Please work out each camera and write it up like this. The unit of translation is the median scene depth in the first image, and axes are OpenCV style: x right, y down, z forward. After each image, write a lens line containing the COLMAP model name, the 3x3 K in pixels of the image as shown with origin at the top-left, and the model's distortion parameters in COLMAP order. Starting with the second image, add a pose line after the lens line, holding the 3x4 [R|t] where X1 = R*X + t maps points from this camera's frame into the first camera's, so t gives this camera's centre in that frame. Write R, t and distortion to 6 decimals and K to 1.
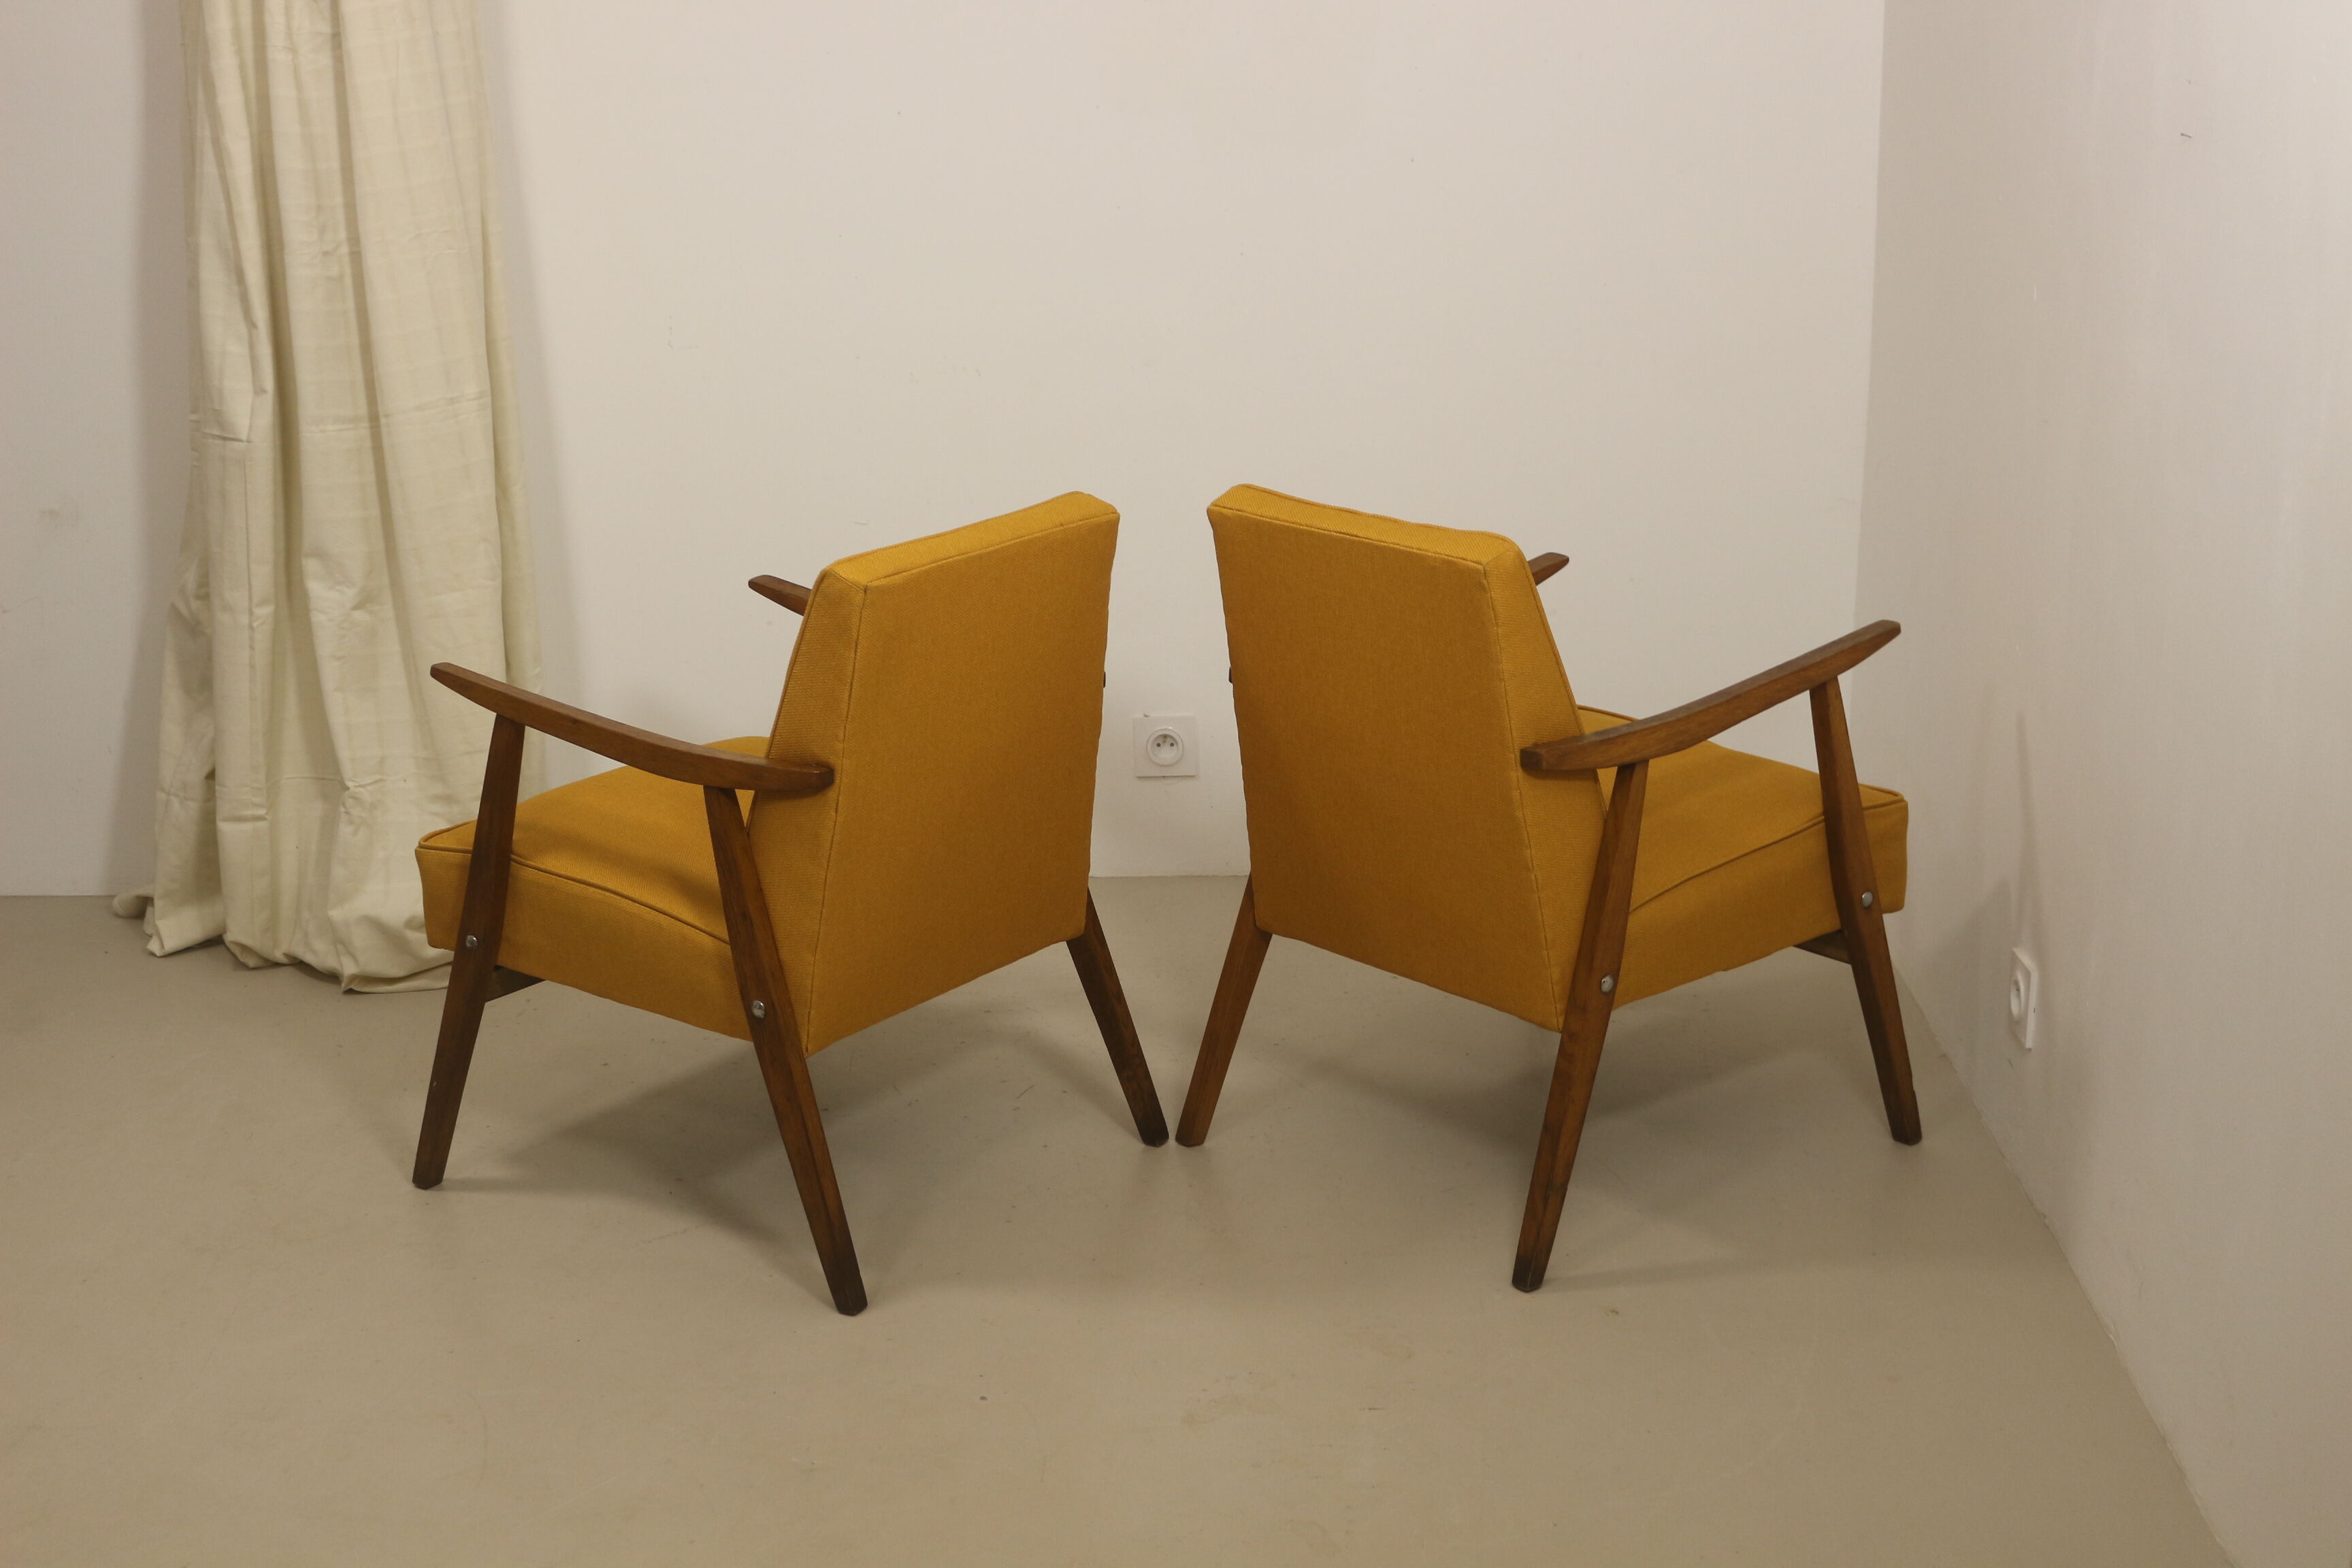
lens RADIAL K [[3207.1, 0, 1175.1], [0, 3207.1, 785.0], [0, 0, 1]] dist [-0.047744, 0.000000]
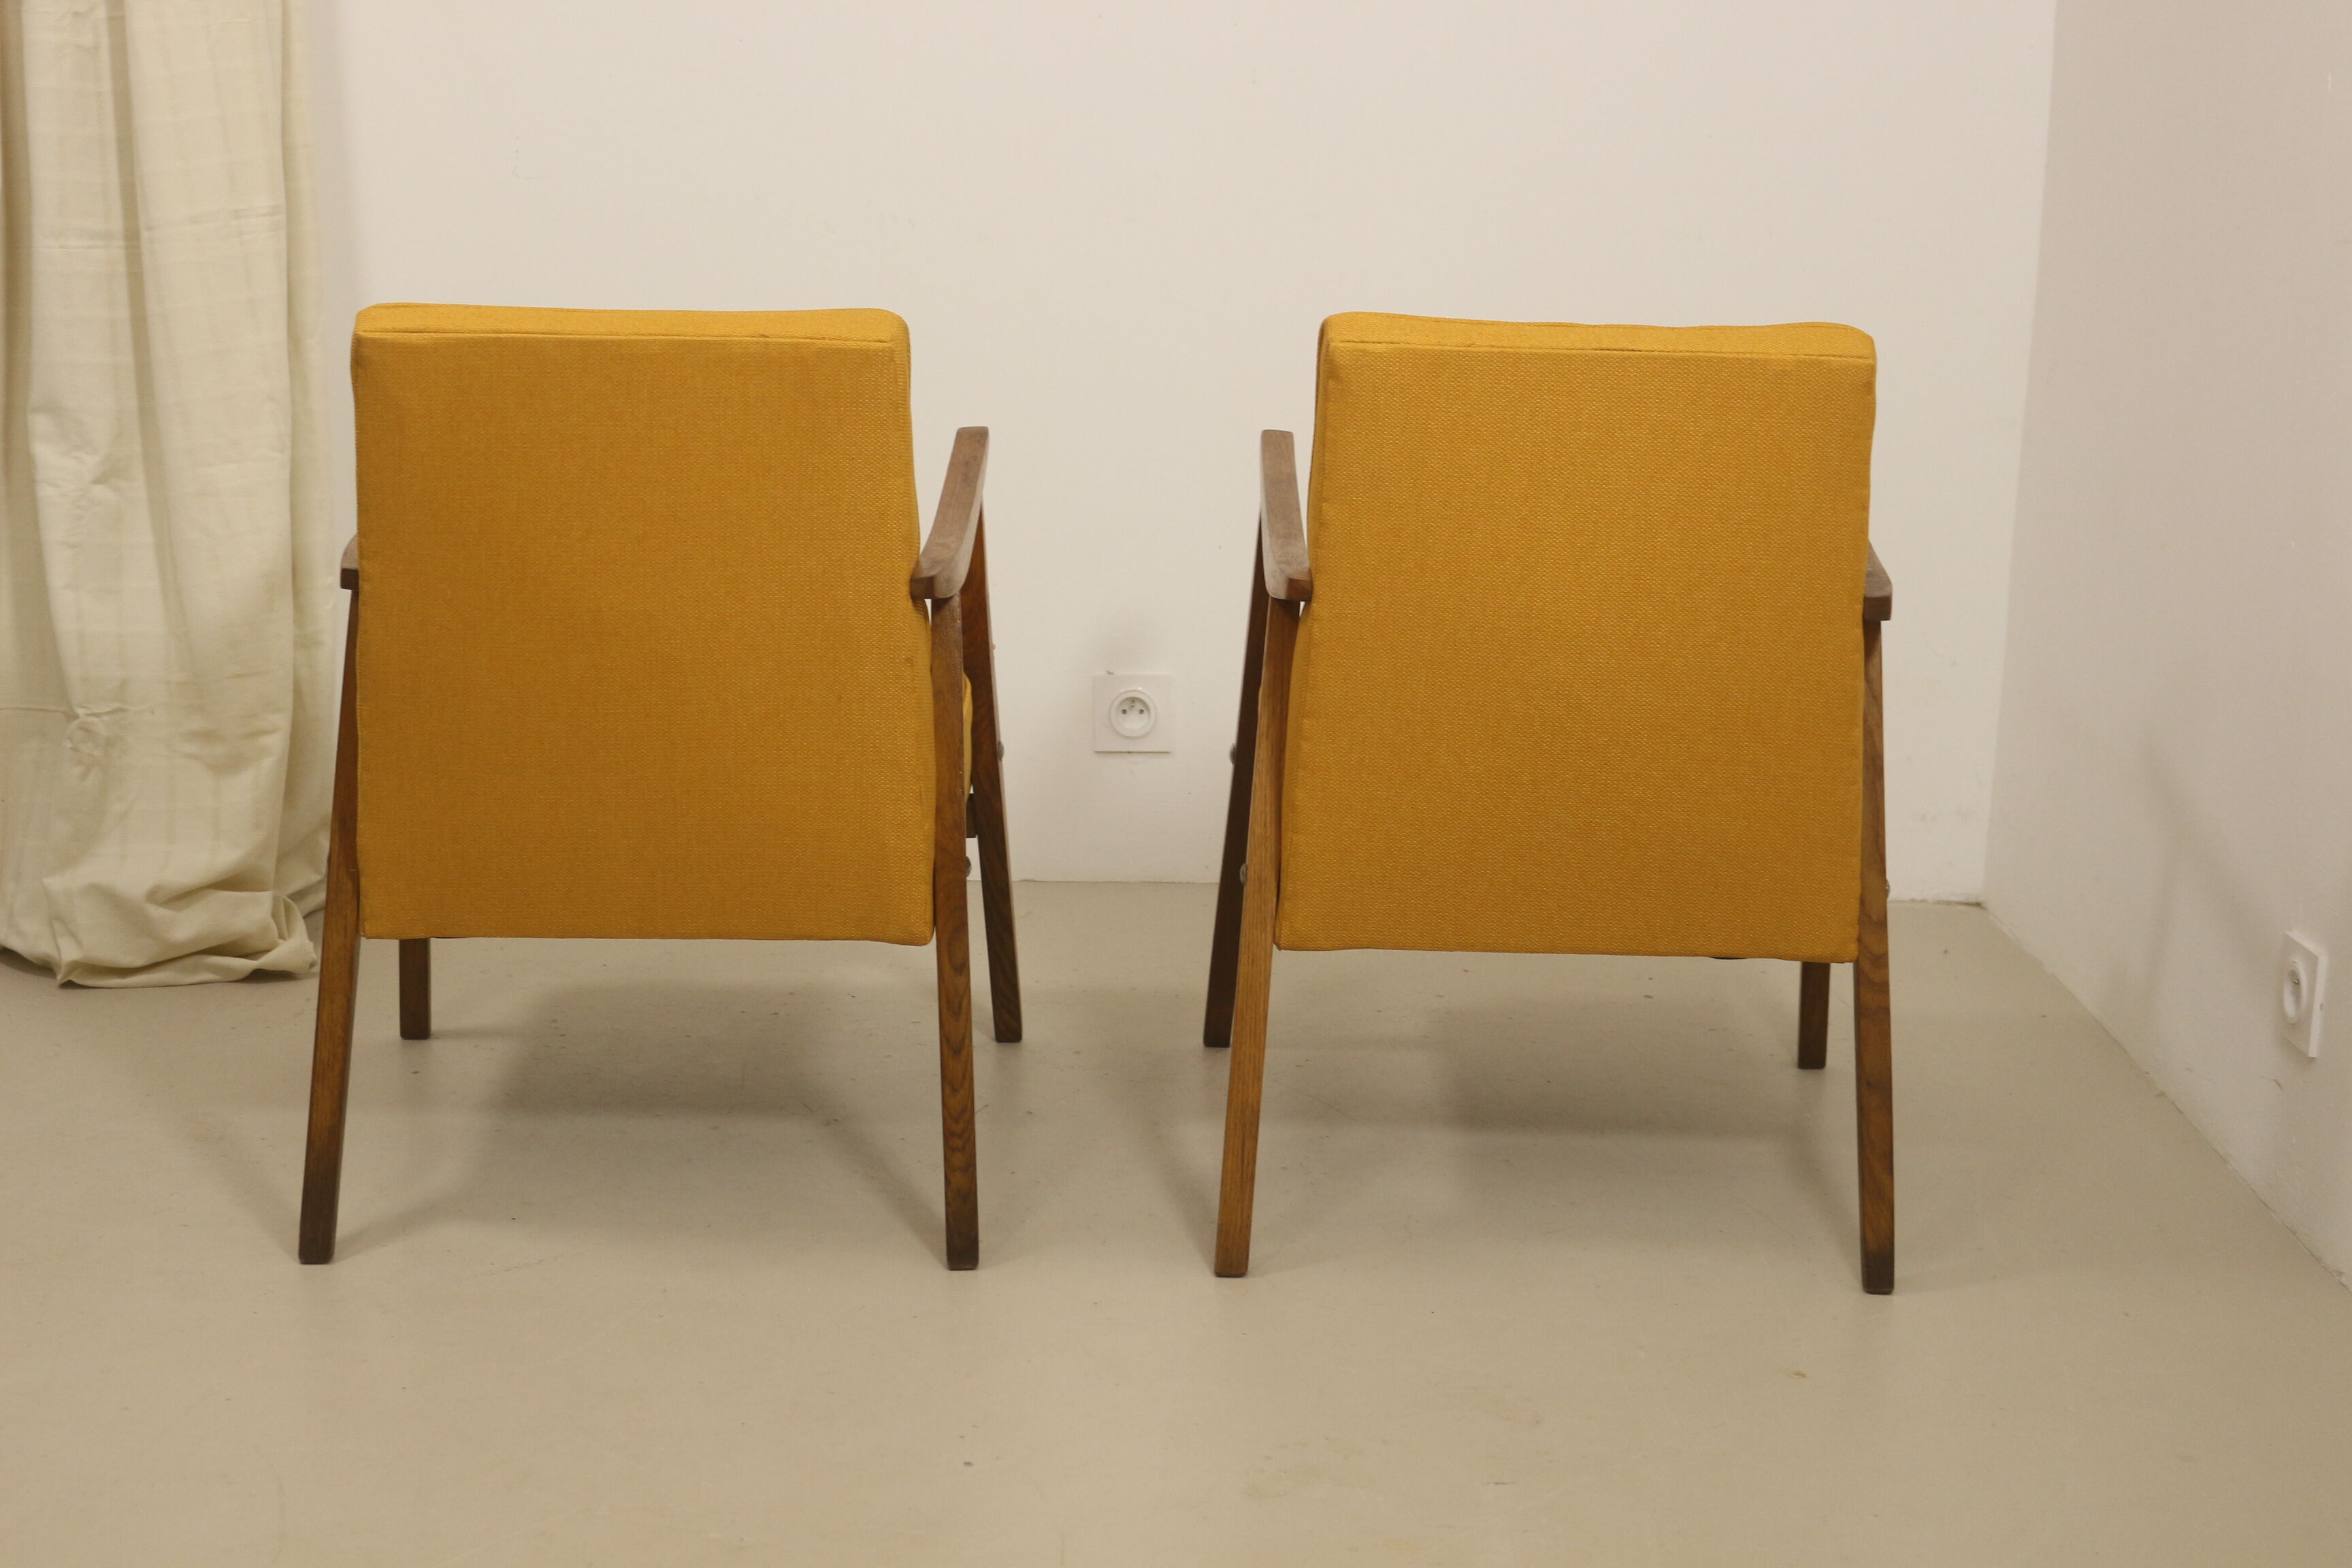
lens RADIAL K [[3754.3, 0, 1175.3], [0, 3754.3, 775.7], [0, 0, 1]] dist [-0.012536, 0.000000]
pose [[0.998014, 0.026695, 0.057048, -0.048470], [-0.023344, 0.998008, -0.058614, 0.061449], [-0.058499, 0.057166, 0.996649, 0.095745]]
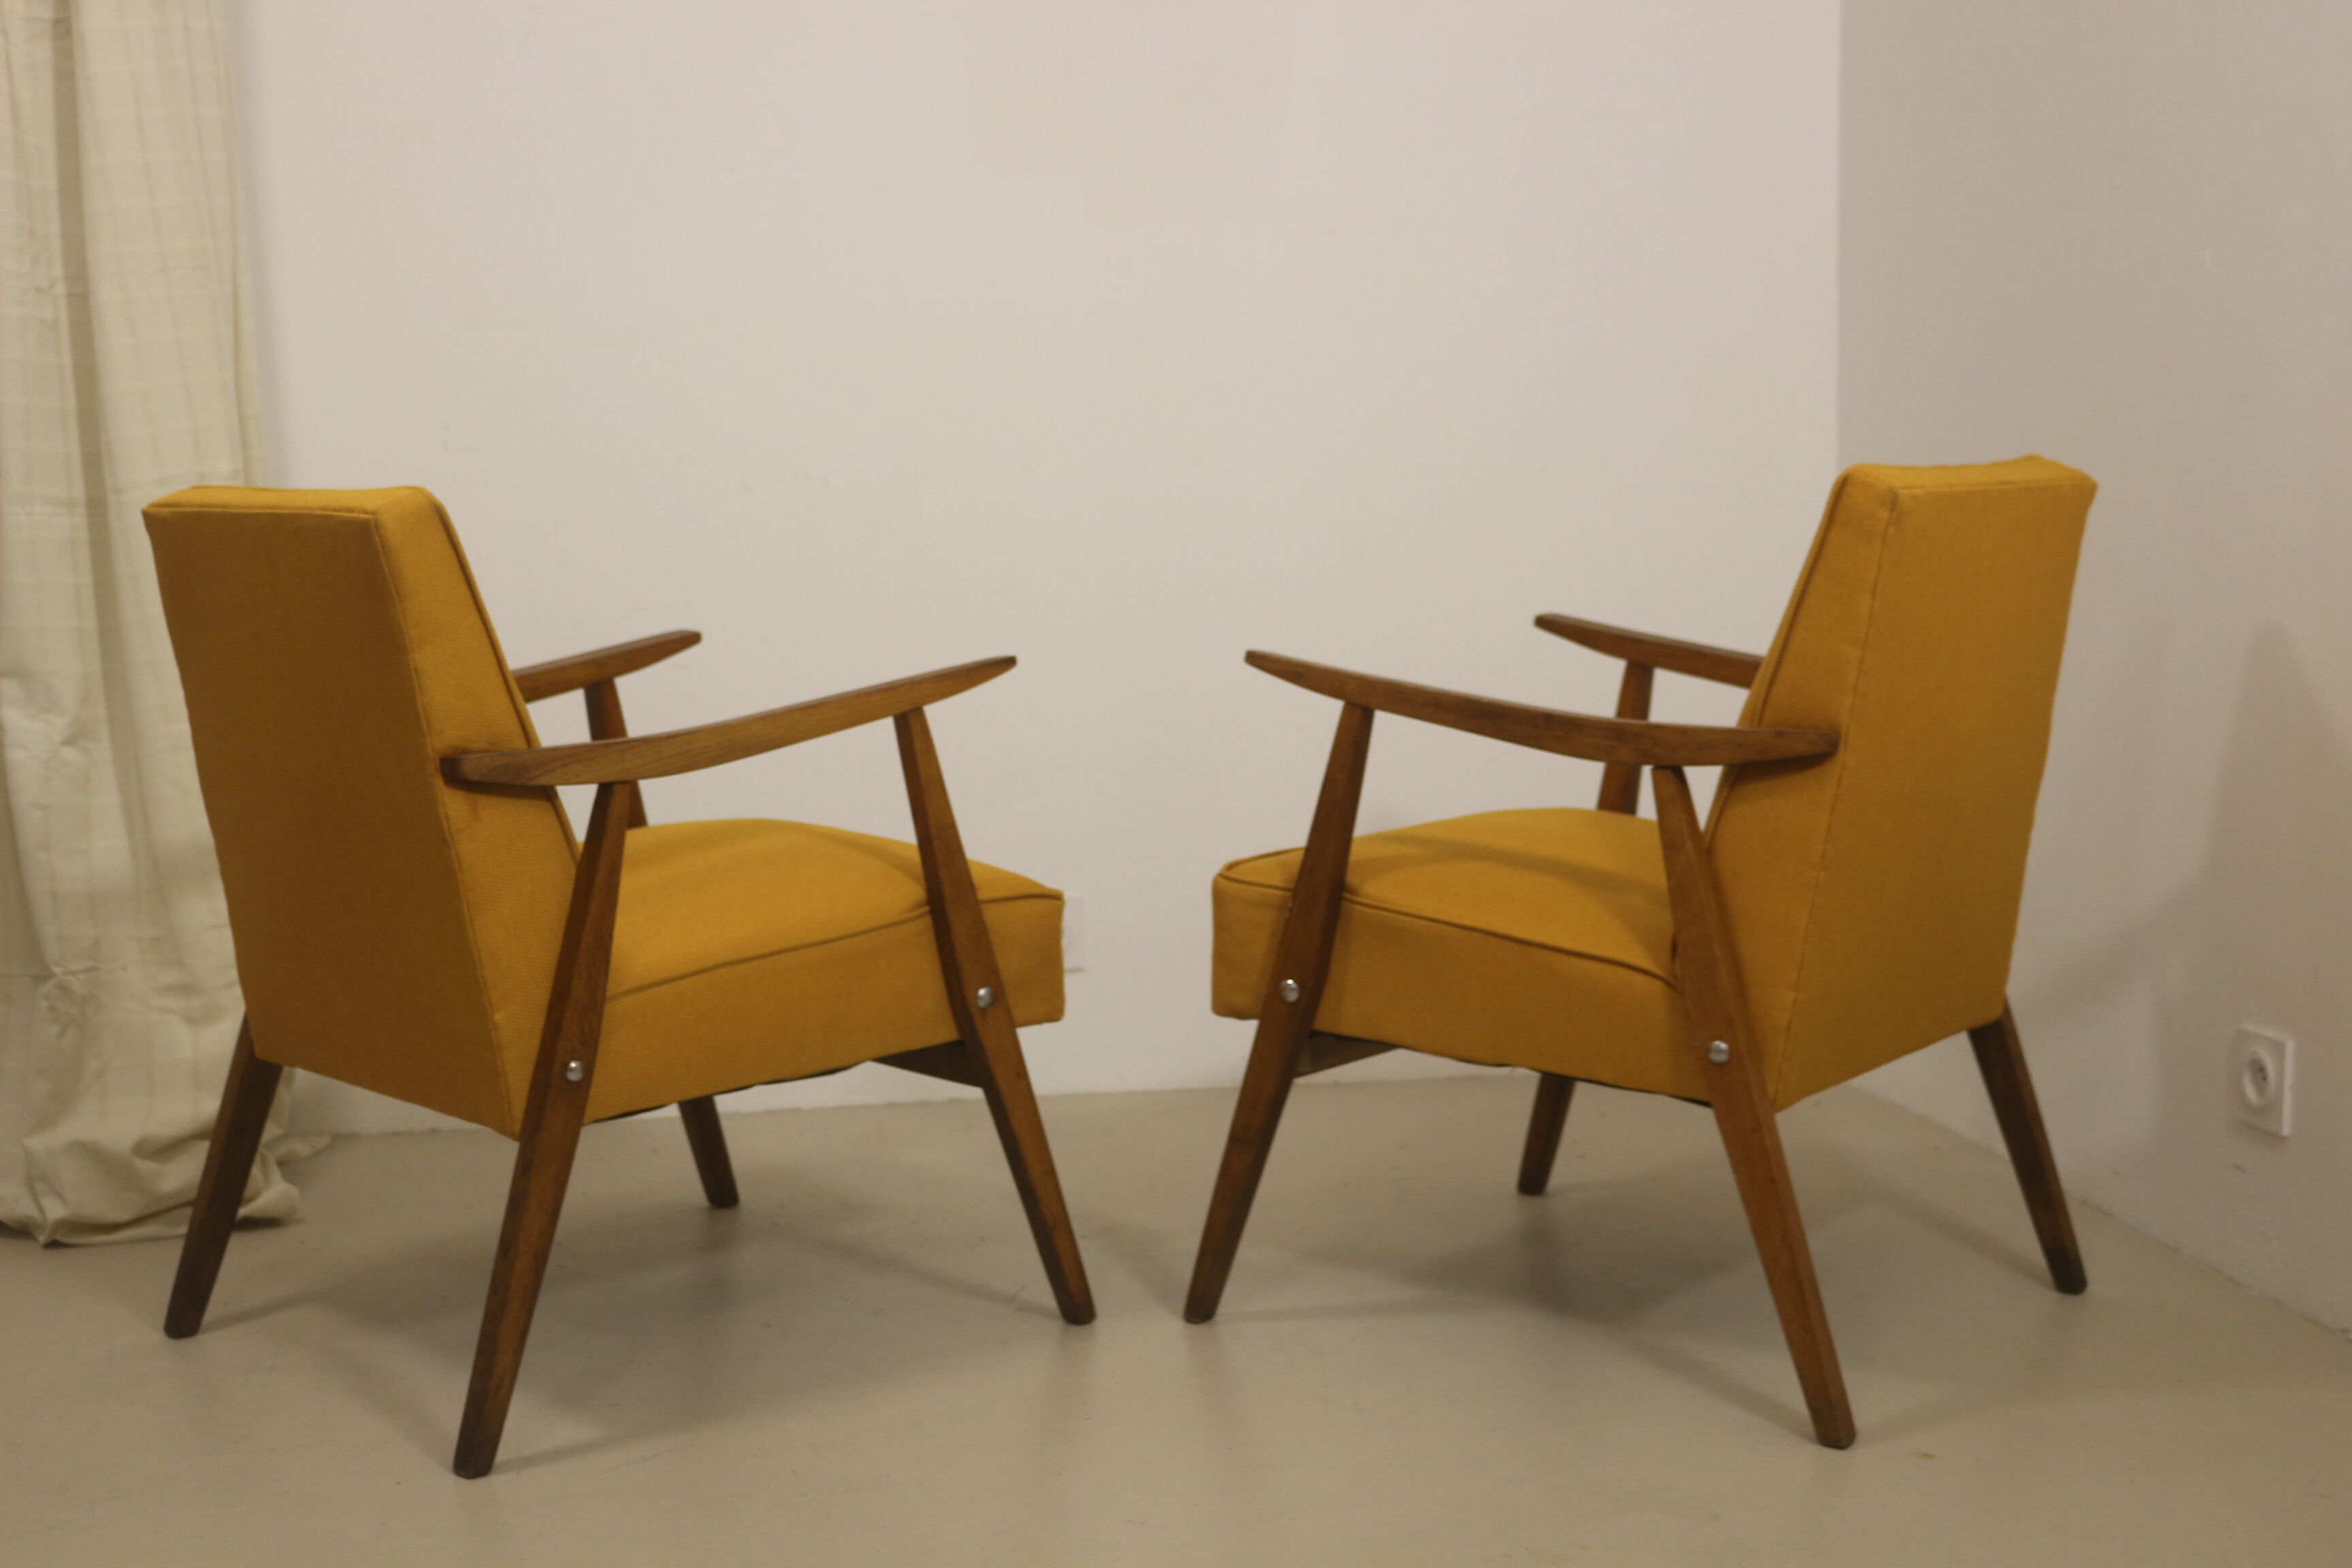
lens RADIAL K [[3207.1, 0, 1180.7], [0, 3207.1, 787.2], [0, 0, 1]] dist [-0.047744, 0.000000]
pose [[0.978148, -0.015432, 0.207338, -0.152802], [0.049725, 0.985664, -0.161223, 0.093243], [-0.201878, 0.168010, 0.964893, 0.202821]]
